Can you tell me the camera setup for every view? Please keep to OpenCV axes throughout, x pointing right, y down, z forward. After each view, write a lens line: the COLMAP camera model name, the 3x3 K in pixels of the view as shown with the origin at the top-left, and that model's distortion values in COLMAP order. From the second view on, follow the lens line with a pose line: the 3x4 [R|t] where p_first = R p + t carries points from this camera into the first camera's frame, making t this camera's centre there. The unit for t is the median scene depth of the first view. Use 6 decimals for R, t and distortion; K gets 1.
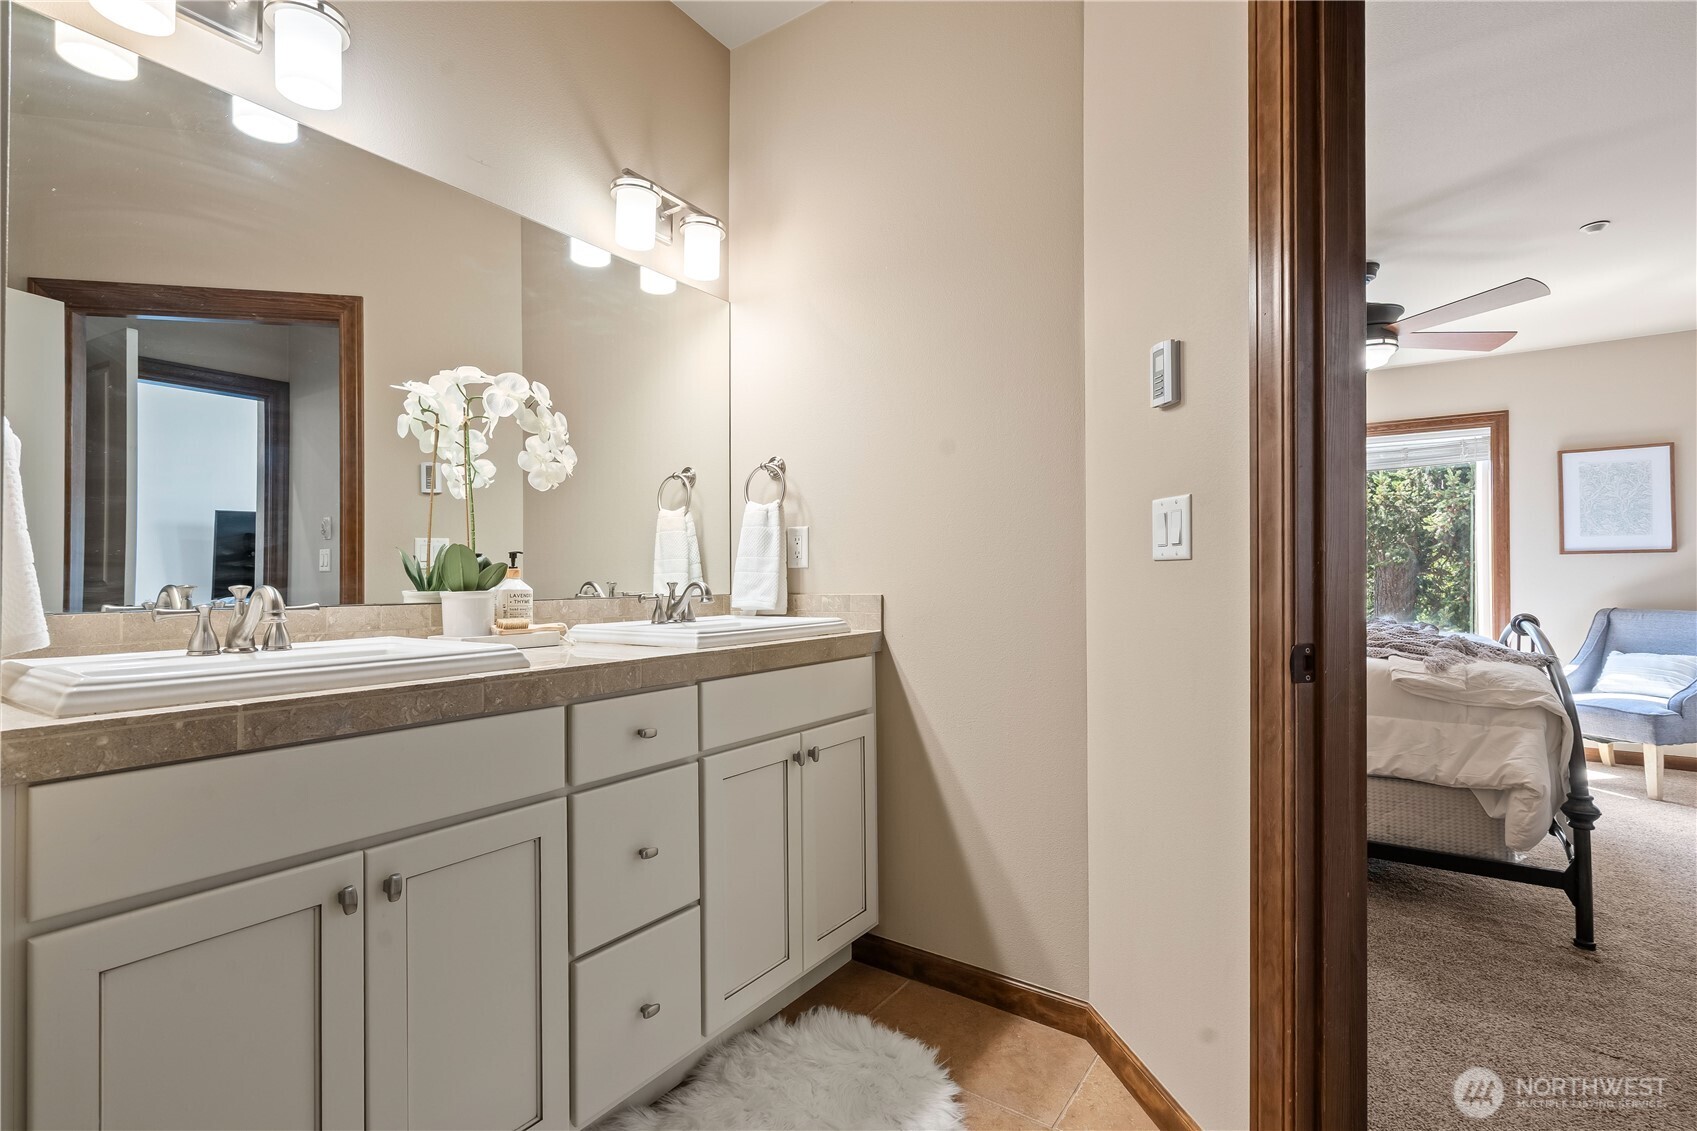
lens RADIAL K [[777.3, 0, 862.4], [0, 777.3, 577.0], [0, 0, 1]] dist [-0.002065, 0.001181]
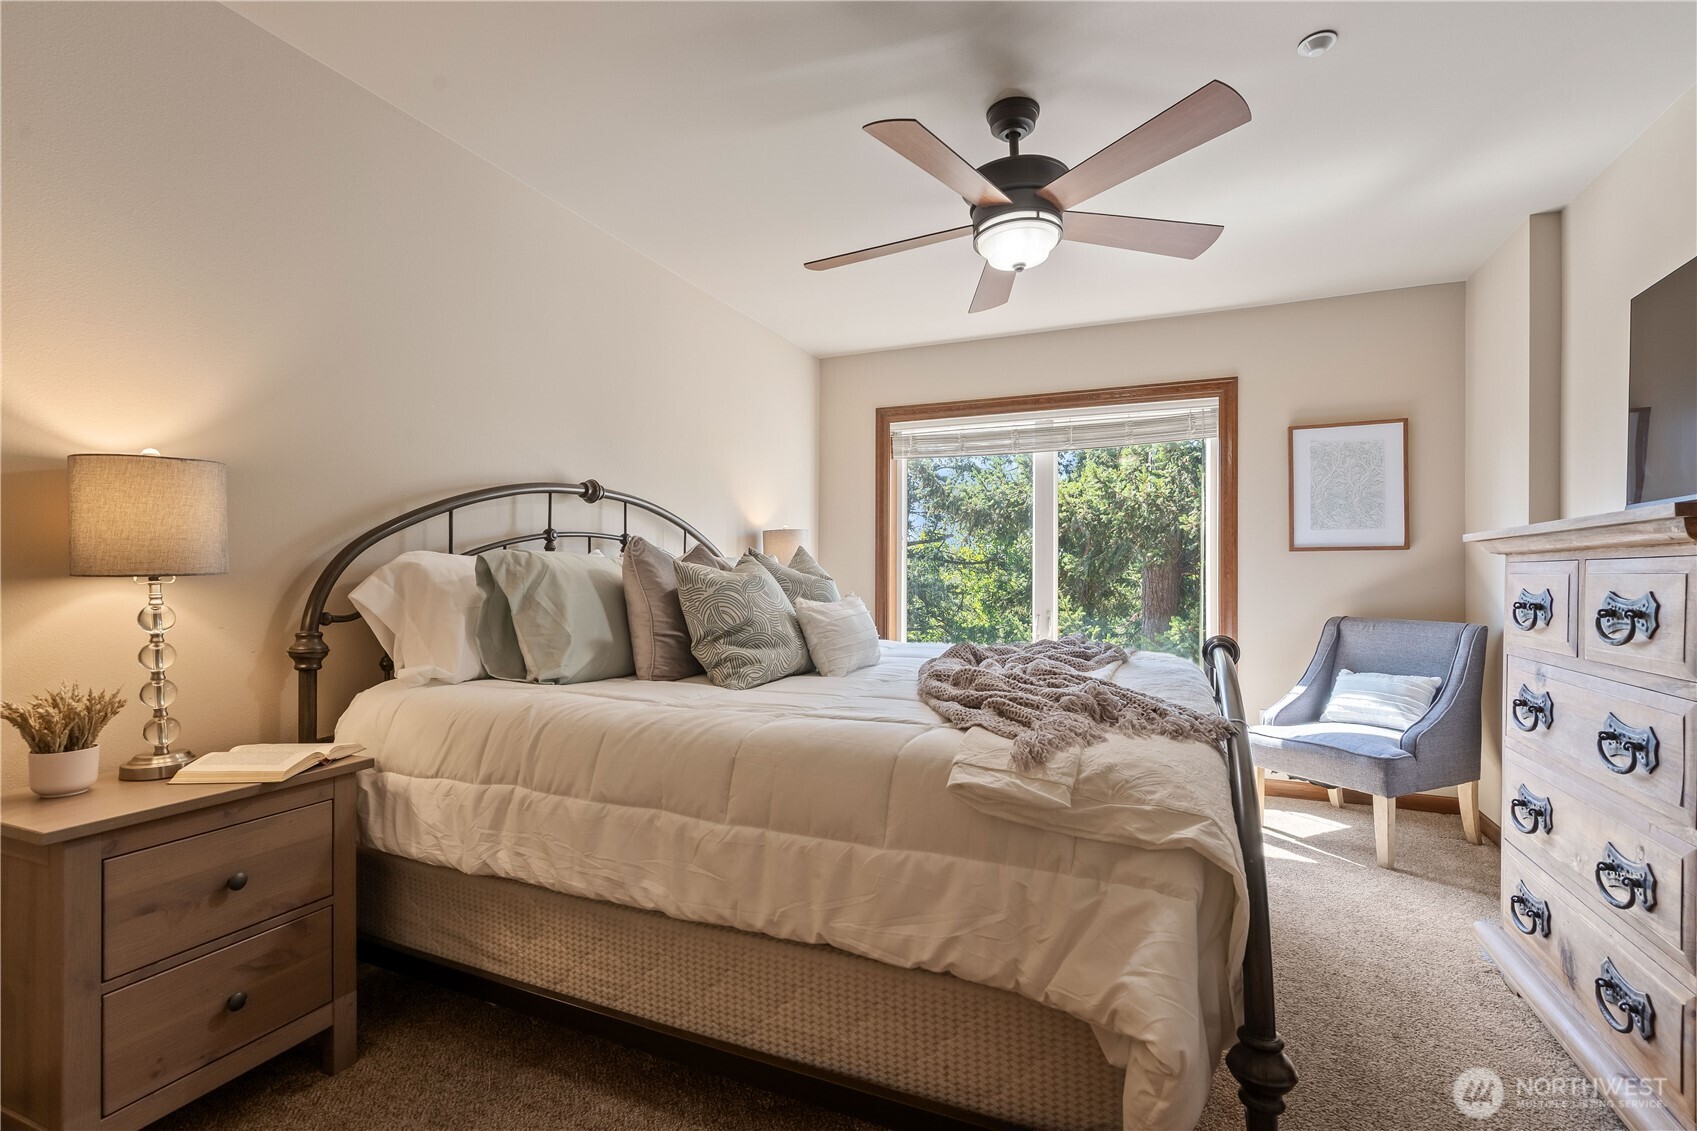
lens RADIAL K [[812.0, 0, 823.4], [0, 812.0, 581.8], [0, 0, 1]] dist [0.003148, 0.000879]
pose [[0.981473, 0.002687, 0.191583, 0.315677], [-0.004203, 0.999963, 0.007510, -0.001570], [-0.191556, -0.008176, 0.981448, 0.314825]]
